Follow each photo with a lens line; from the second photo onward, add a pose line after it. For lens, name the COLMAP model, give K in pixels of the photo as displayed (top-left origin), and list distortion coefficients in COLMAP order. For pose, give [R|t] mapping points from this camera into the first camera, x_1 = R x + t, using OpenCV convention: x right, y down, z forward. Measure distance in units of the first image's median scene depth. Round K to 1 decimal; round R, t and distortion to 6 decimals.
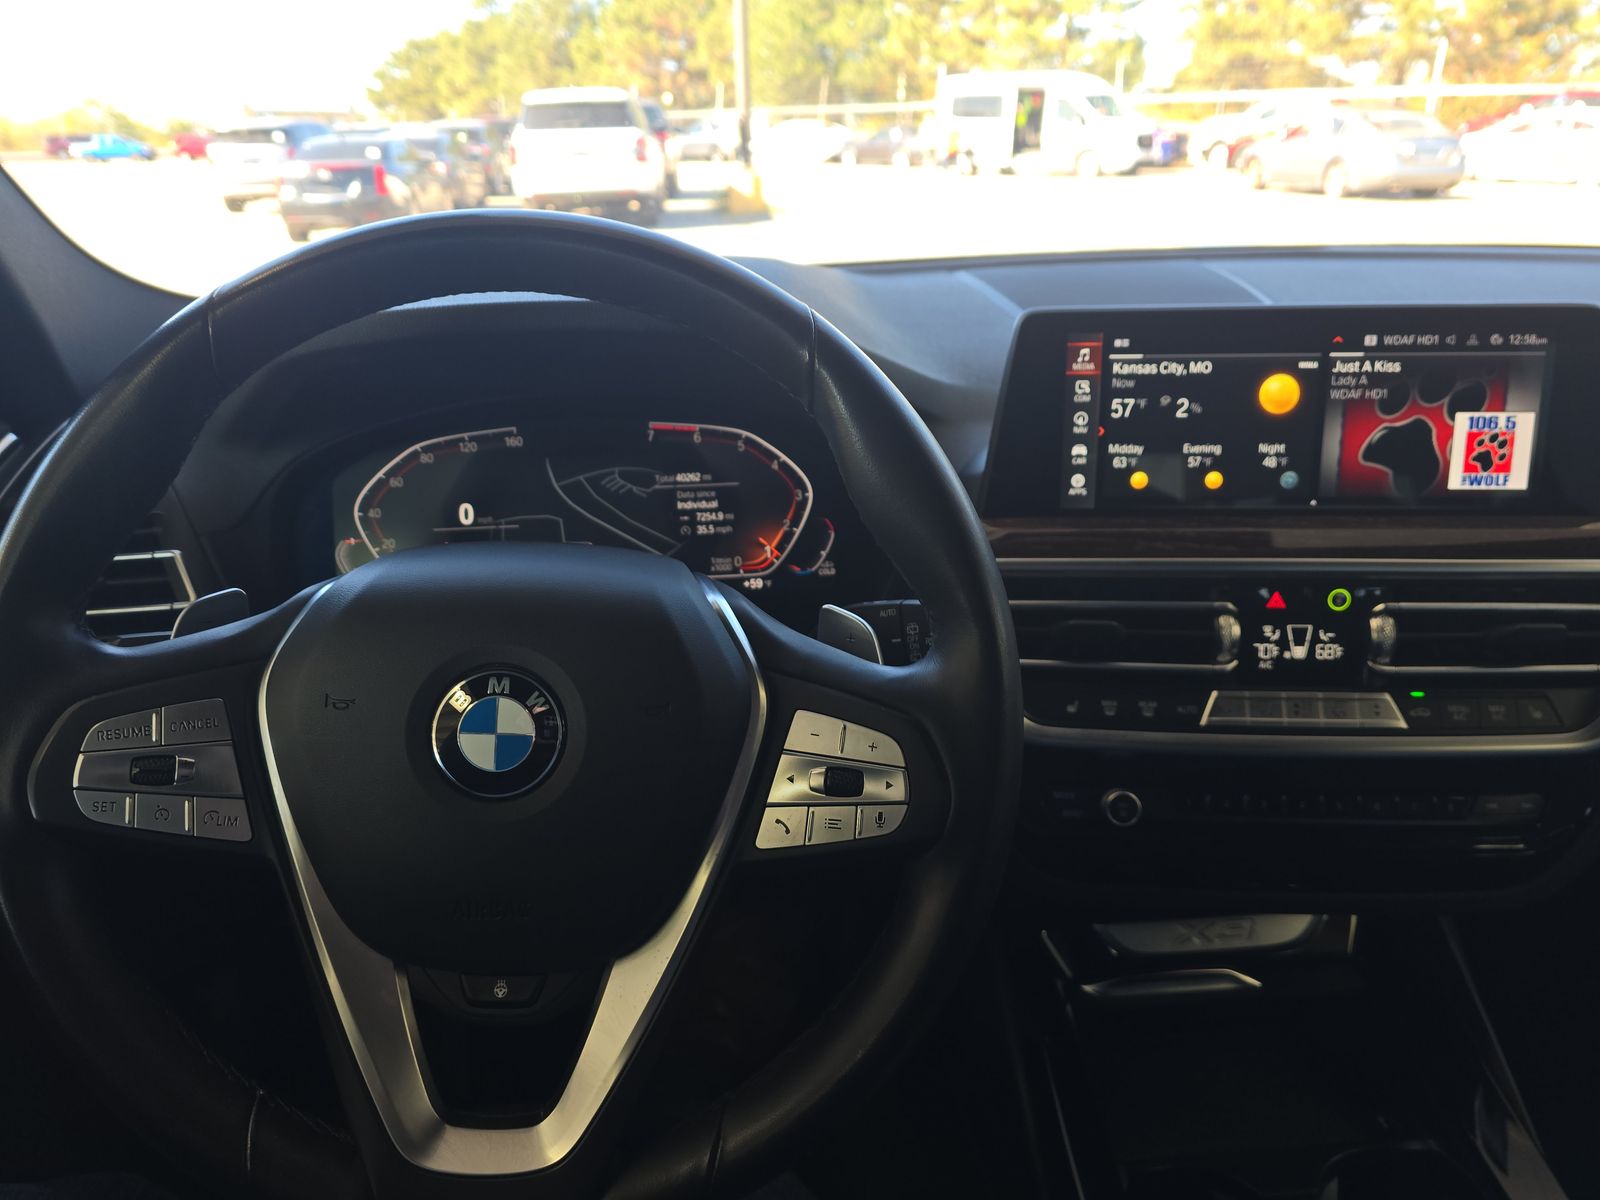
lens RADIAL K [[1163.9, 0, 803.6], [0, 1163.9, 578.6], [0, 0, 1]] dist [0.064607, -0.110370]
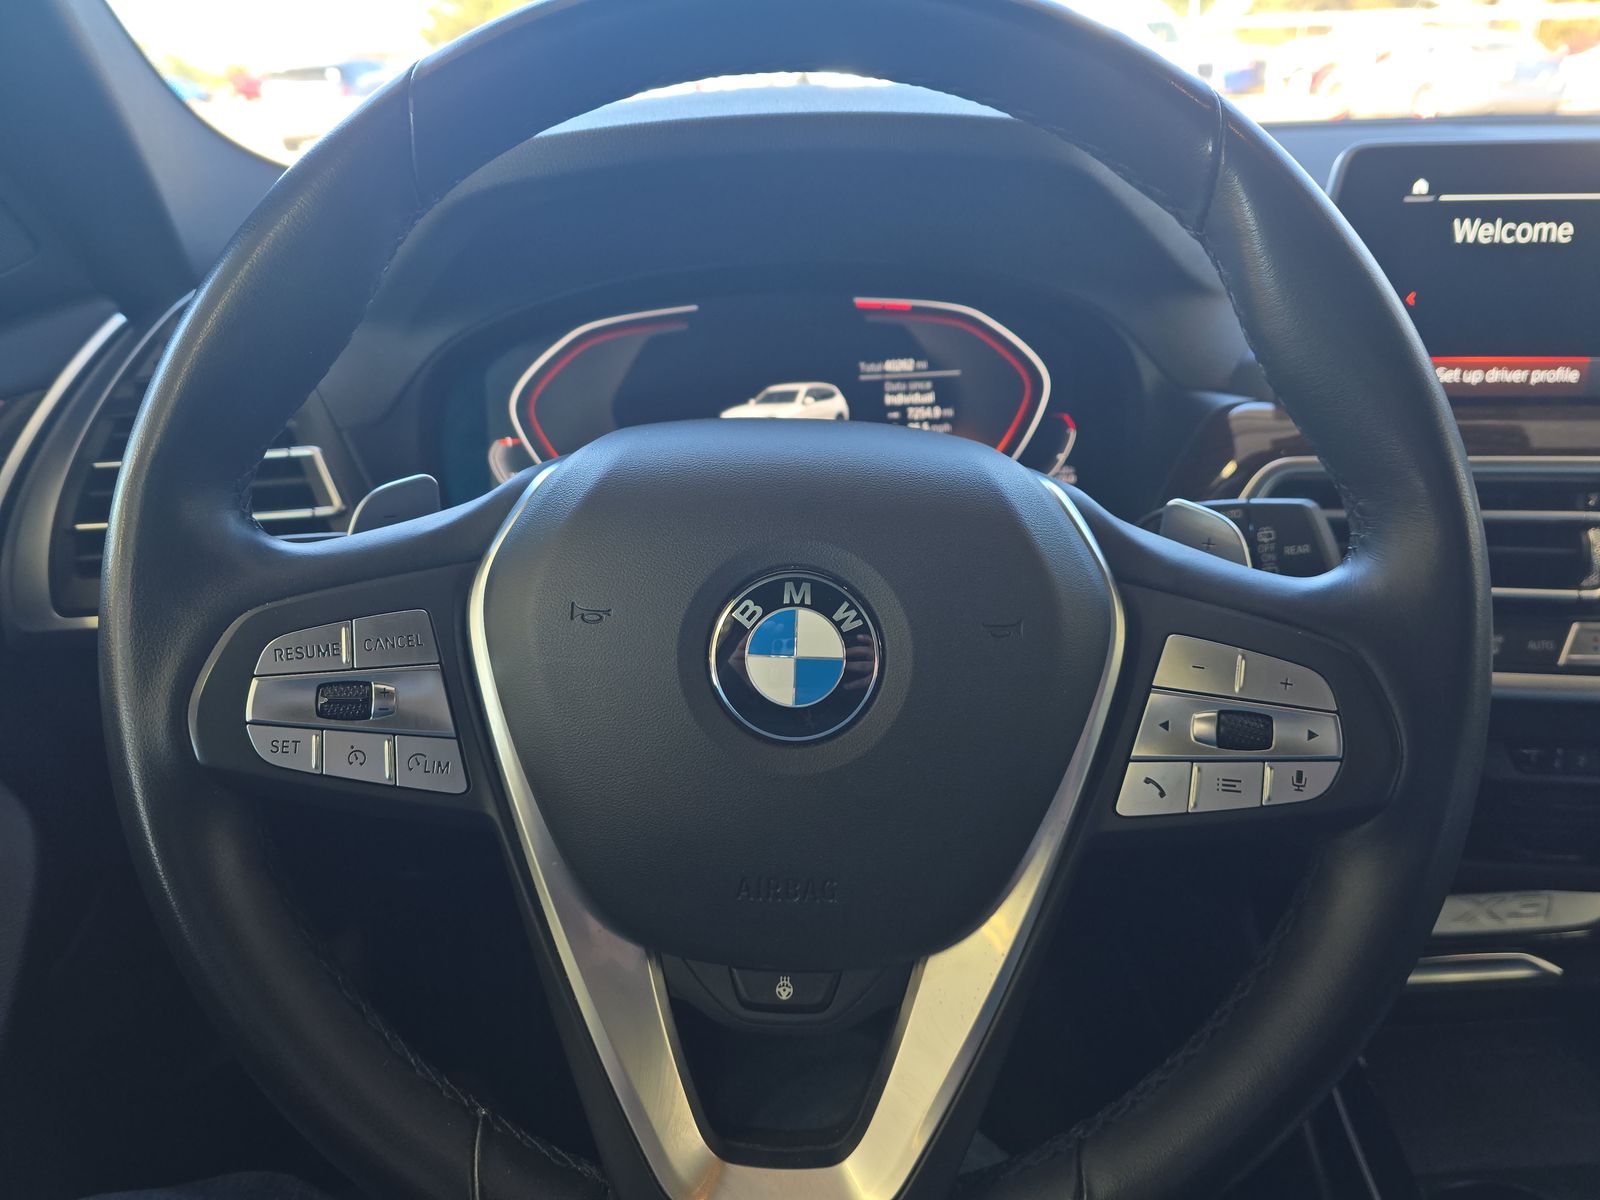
lens RADIAL K [[1105.2, 0, 725.6], [0, 1105.2, 597.2], [0, 0, 1]] dist [0.035648, -0.075737]
pose [[0.998292, 0.006390, -0.058068, -0.189713], [-0.003407, 0.998676, 0.051324, 0.041452], [0.058319, -0.051038, 0.996992, 0.211193]]
